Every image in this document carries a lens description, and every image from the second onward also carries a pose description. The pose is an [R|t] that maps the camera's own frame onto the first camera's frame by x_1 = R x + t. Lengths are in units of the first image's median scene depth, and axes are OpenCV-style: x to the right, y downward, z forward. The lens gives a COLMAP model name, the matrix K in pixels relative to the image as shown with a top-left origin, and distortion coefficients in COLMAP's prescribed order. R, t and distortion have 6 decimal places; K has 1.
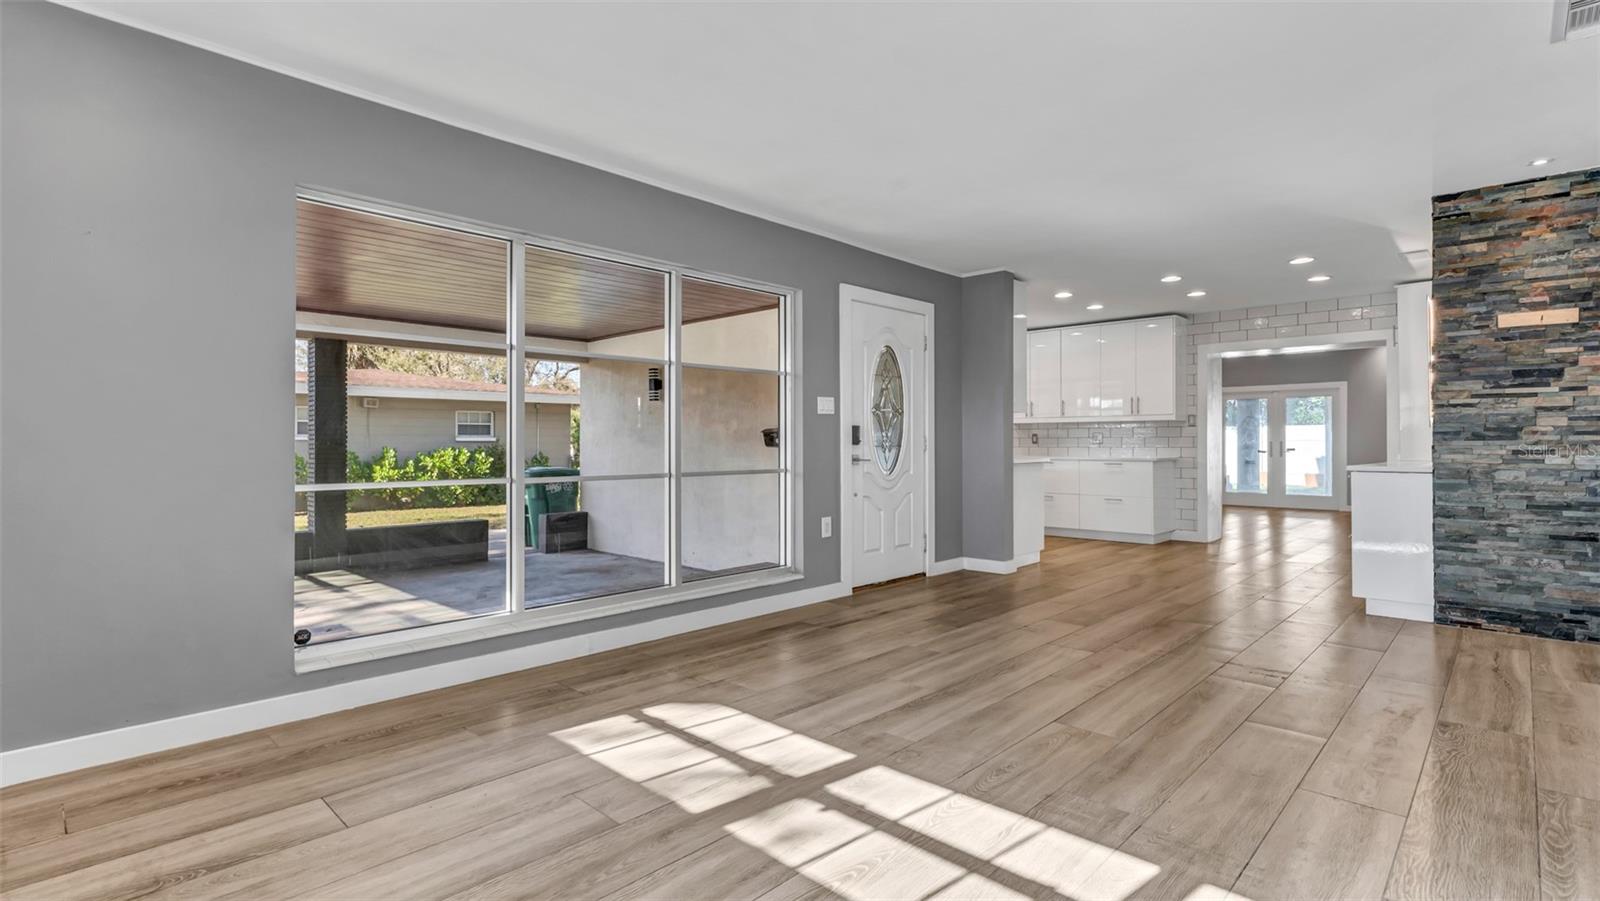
lens RADIAL K [[746.1, 0, 795.1], [0, 746.1, 443.2], [0, 0, 1]] dist [-0.002011, 0.000360]
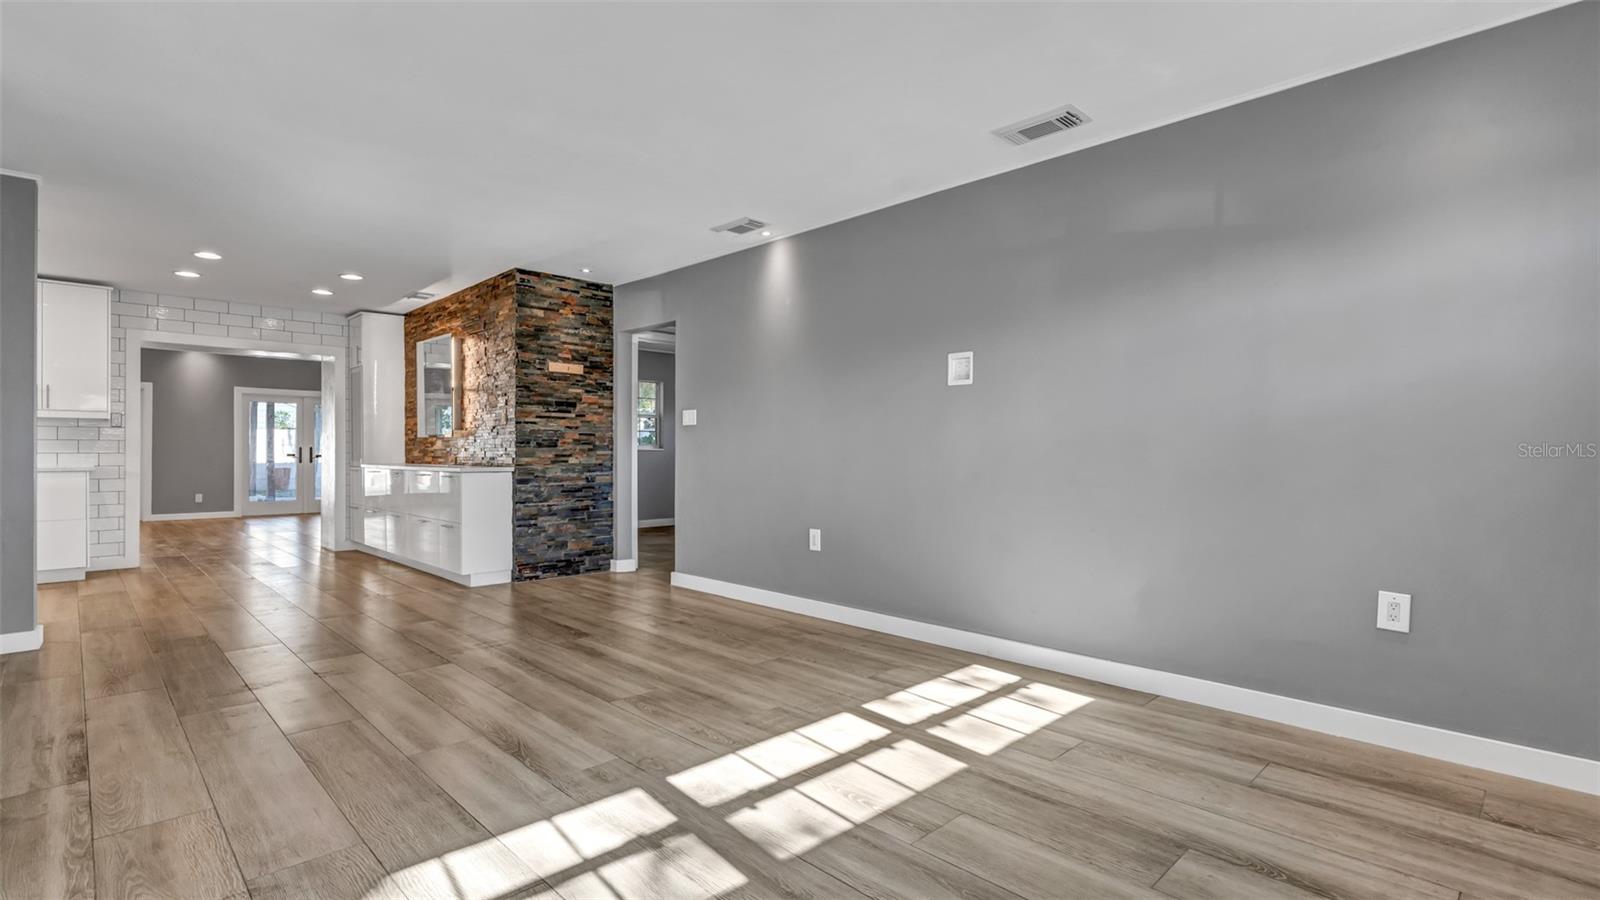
lens RADIAL K [[746.1, 0, 795.1], [0, 746.1, 442.7], [0, 0, 1]] dist [-0.002011, 0.000360]
pose [[0.030451, 0.012092, 0.999463, -0.551955], [-0.007650, 0.999900, -0.011864, 0.000028], [-0.999507, -0.007285, 0.030541, 0.509464]]
